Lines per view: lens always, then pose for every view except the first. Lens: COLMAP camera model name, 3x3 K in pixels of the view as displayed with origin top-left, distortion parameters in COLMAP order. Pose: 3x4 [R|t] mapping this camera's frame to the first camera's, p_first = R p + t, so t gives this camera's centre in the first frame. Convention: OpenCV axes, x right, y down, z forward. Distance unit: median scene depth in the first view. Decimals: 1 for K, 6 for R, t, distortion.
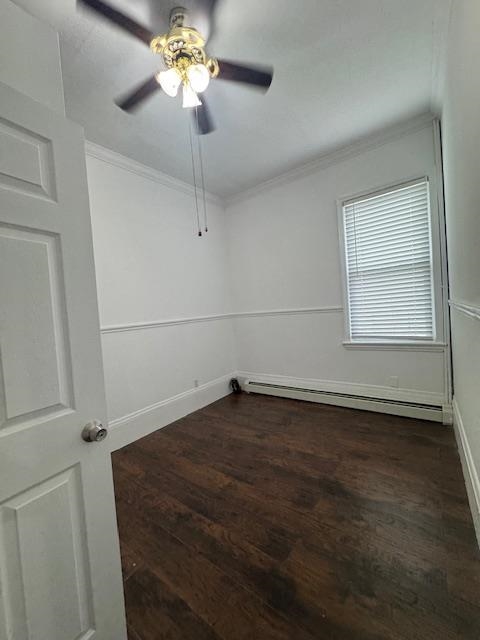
lens RADIAL K [[254.0, 0, 240.9], [0, 254.0, 318.2], [0, 0, 1]] dist [-0.001482, 0.000234]
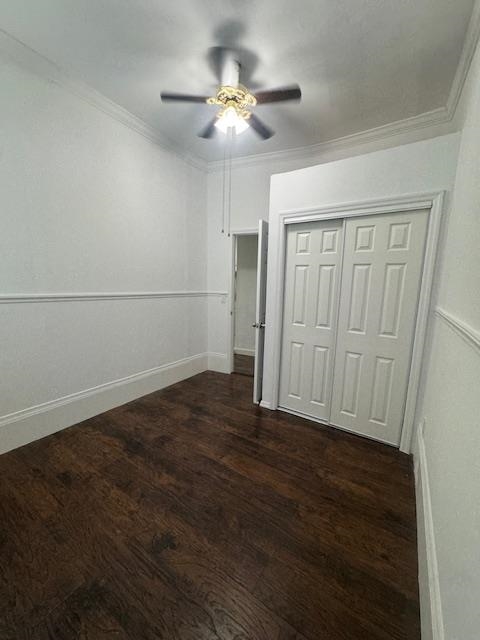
lens RADIAL K [[254.0, 0, 240.9], [0, 254.0, 318.2], [0, 0, 1]] dist [-0.001482, 0.000234]
pose [[-0.996973, 0.055343, -0.054603, -0.094170], [0.044143, 0.981097, 0.188414, -0.105553], [0.063999, 0.185433, -0.980571, 1.856535]]
